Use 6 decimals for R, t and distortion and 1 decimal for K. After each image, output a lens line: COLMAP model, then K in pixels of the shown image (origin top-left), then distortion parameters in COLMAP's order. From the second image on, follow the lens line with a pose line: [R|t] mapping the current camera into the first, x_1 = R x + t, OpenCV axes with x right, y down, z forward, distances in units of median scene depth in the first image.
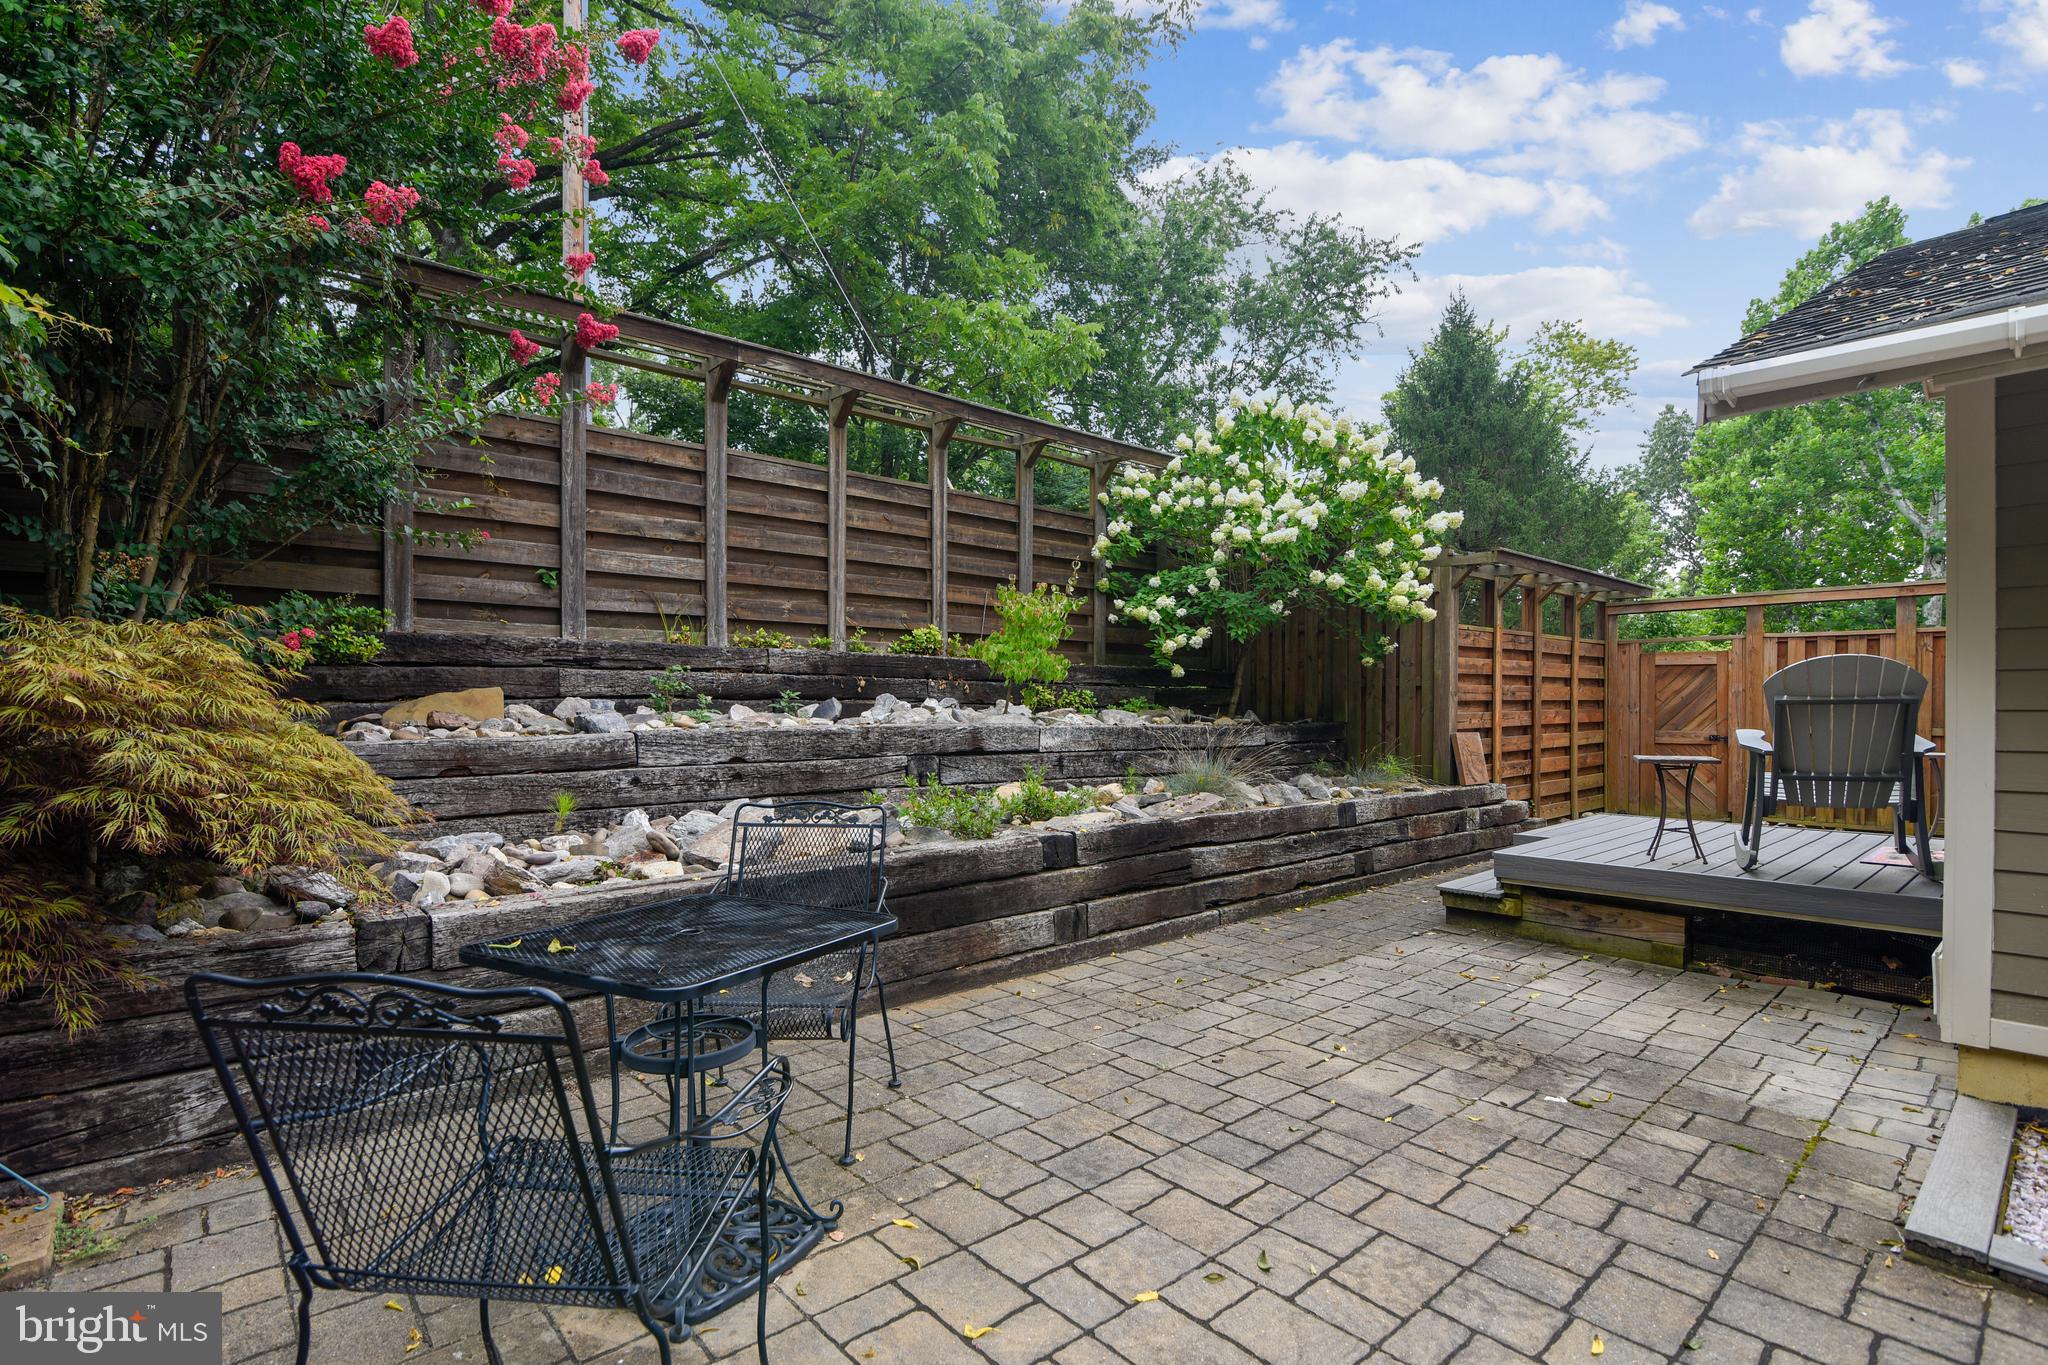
lens RADIAL K [[957.8, 0, 1019.1], [0, 957.8, 696.3], [0, 0, 1]] dist [-0.016449, -0.001272]
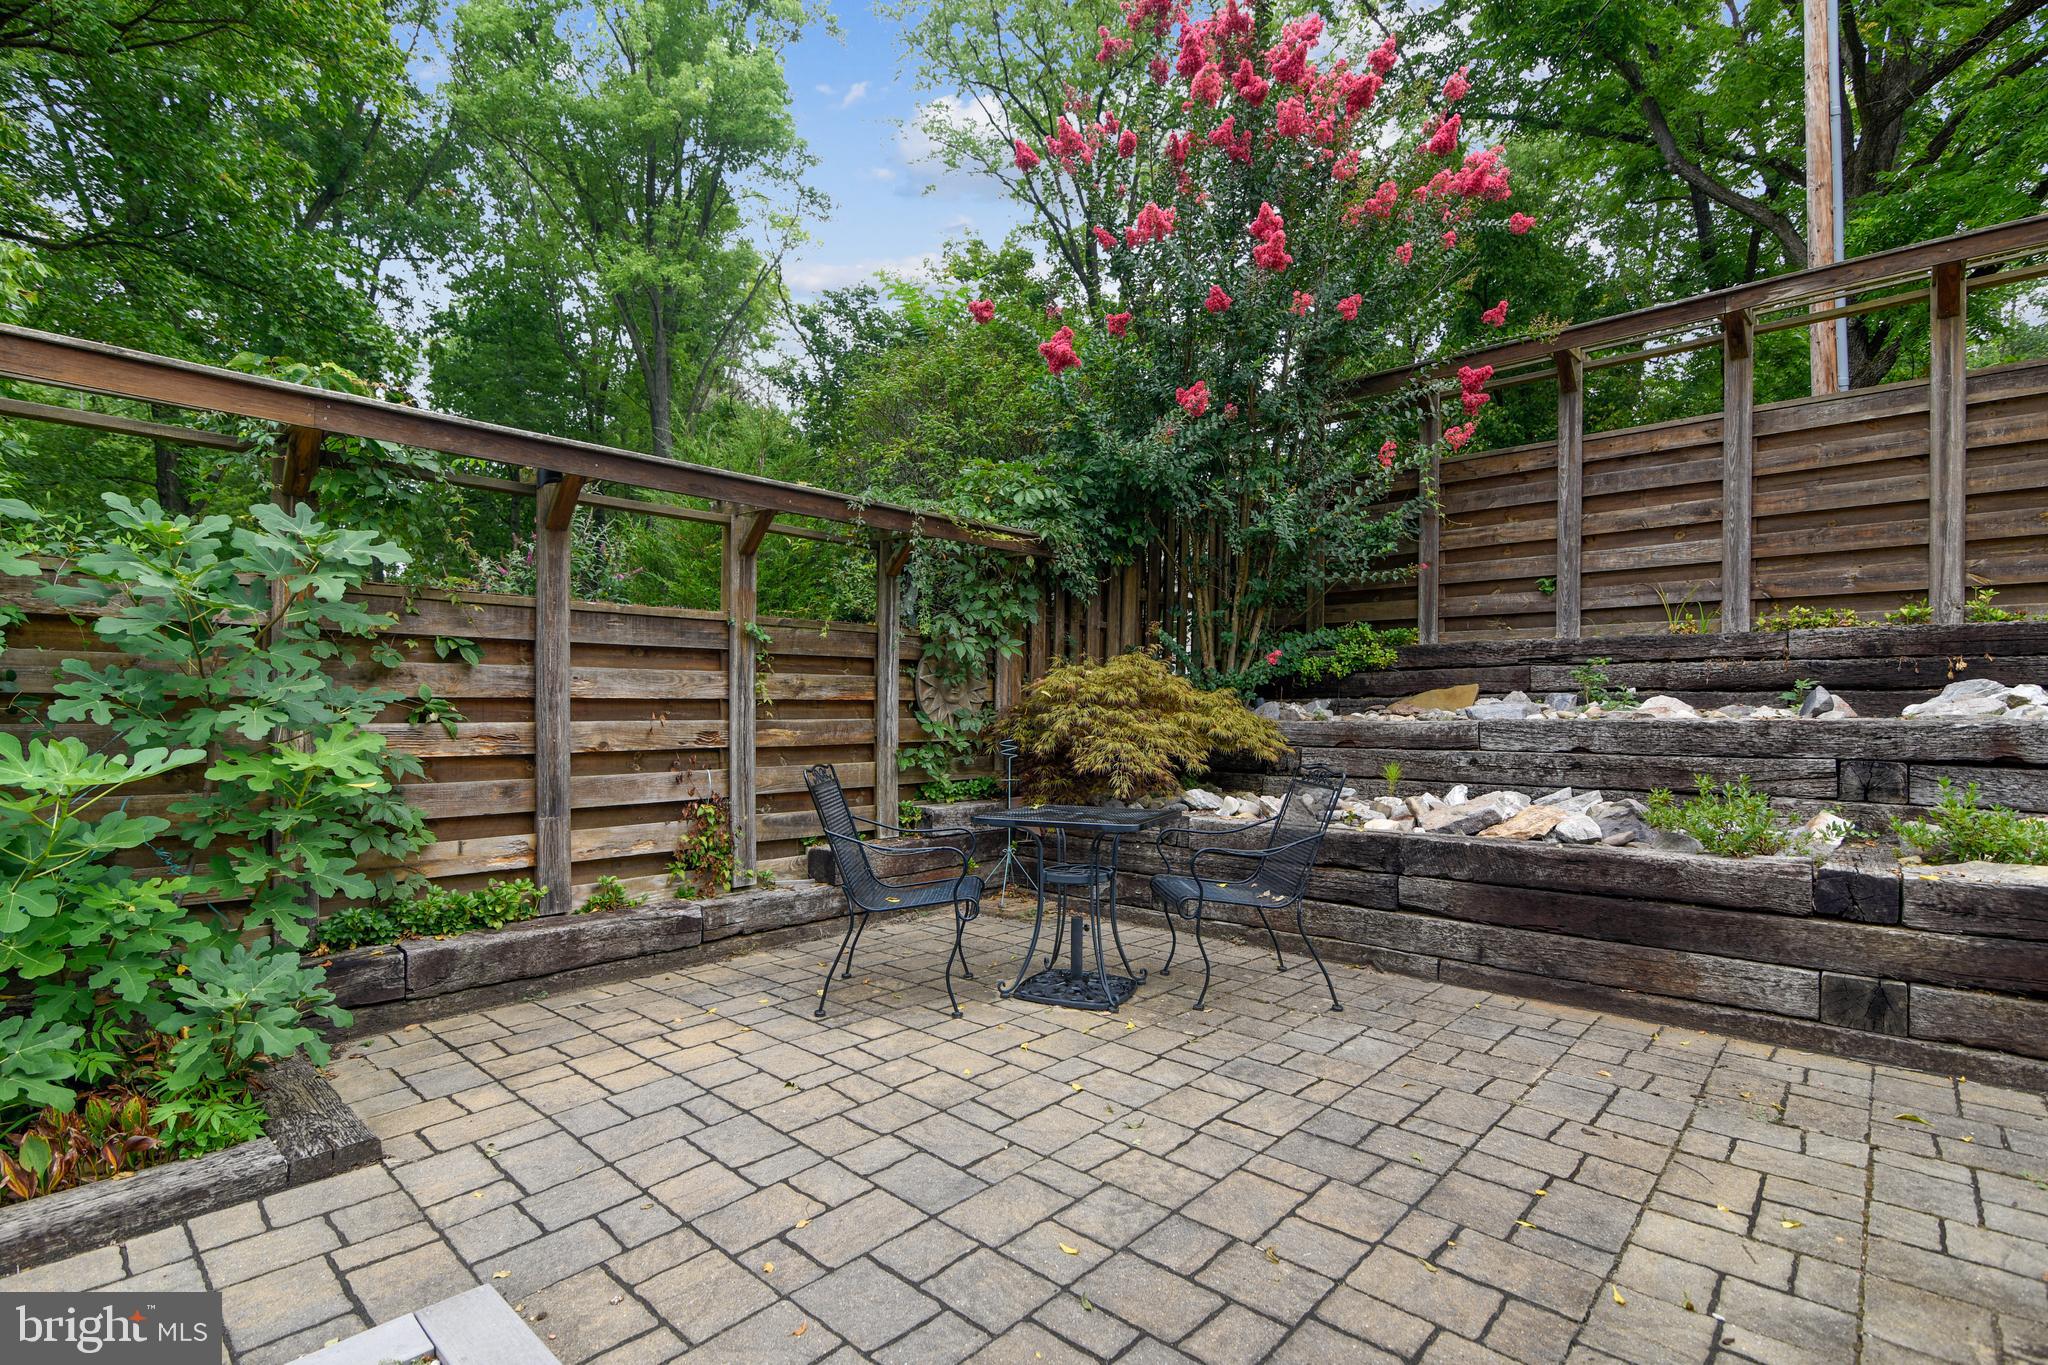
lens RADIAL K [[957.8, 0, 1012.2], [0, 957.8, 703.5], [0, 0, 1]] dist [-0.016449, -0.001272]
pose [[0.097785, -0.007456, -0.995180, 0.707301], [0.005067, 0.999963, -0.006994, 0.024181], [0.995195, -0.004358, 0.097819, 0.339706]]
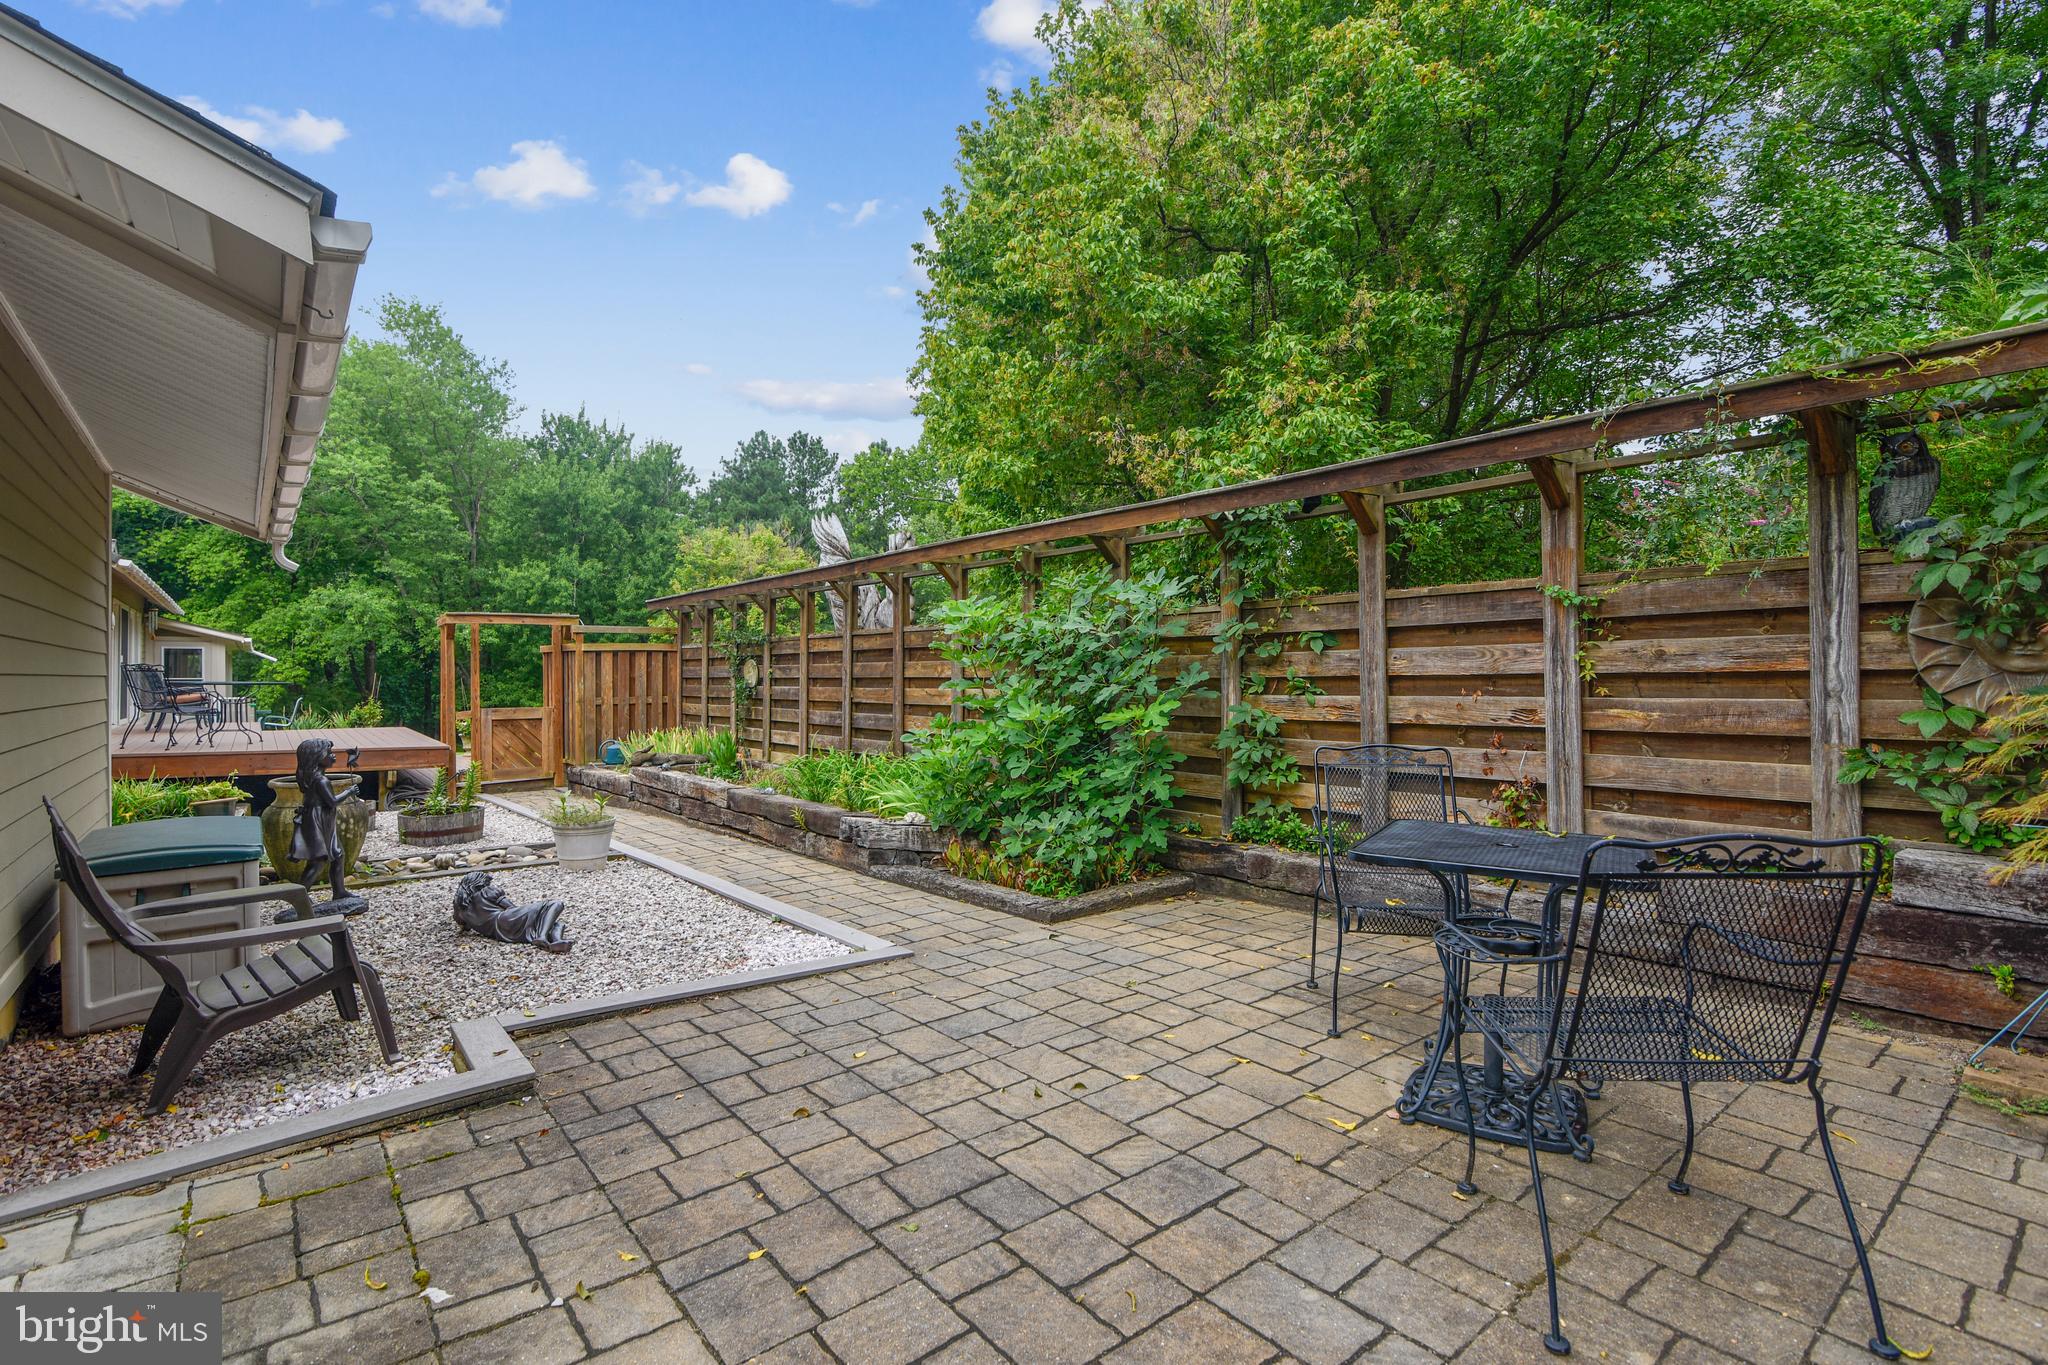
lens RADIAL K [[957.8, 0, 1009.6], [0, 957.8, 674.0], [0, 0, 1]] dist [-0.016449, -0.001272]
pose [[-0.998515, 0.005957, 0.054160, 0.105295], [0.005275, 0.999905, -0.012727, 0.019880], [-0.054231, -0.012422, -0.998451, 1.092283]]
